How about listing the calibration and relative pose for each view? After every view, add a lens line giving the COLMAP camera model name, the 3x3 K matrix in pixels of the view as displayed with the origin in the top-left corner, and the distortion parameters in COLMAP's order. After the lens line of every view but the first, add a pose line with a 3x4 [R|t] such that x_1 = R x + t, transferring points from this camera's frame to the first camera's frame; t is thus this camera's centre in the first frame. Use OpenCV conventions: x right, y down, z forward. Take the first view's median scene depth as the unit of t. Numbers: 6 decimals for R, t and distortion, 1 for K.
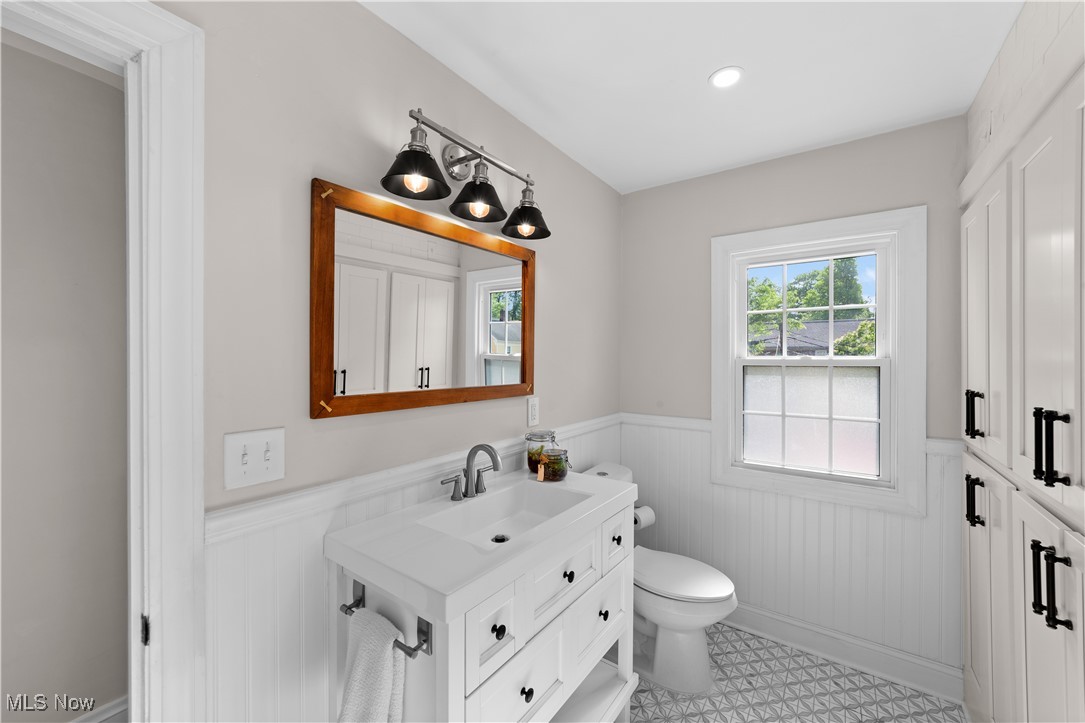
lens RADIAL K [[424.5, 0, 542.5], [0, 424.5, 361.5], [0, 0, 1]] dist [-0.000669, -0.000065]
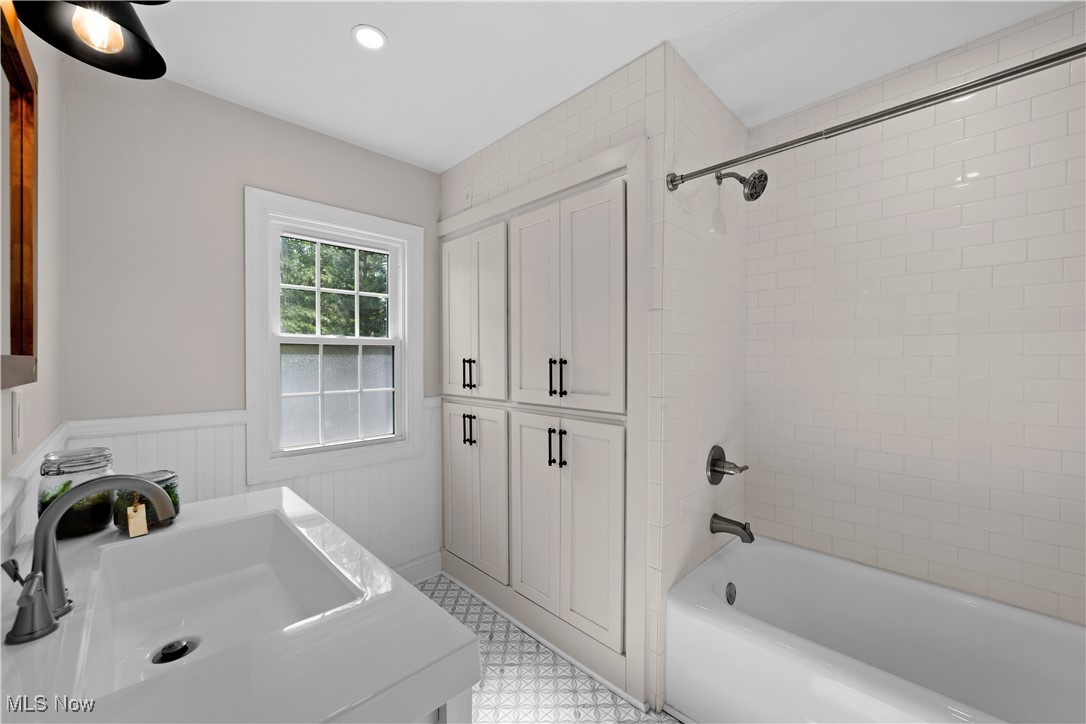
lens RADIAL K [[428.4, 0, 542.1], [0, 428.4, 366.1], [0, 0, 1]] dist [-0.000246, 0.000035]
pose [[0.179769, -0.015790, 0.983582, -0.367899], [0.006112, 0.999870, 0.014934, 0.054298], [-0.983690, 0.003327, 0.179843, 0.342425]]
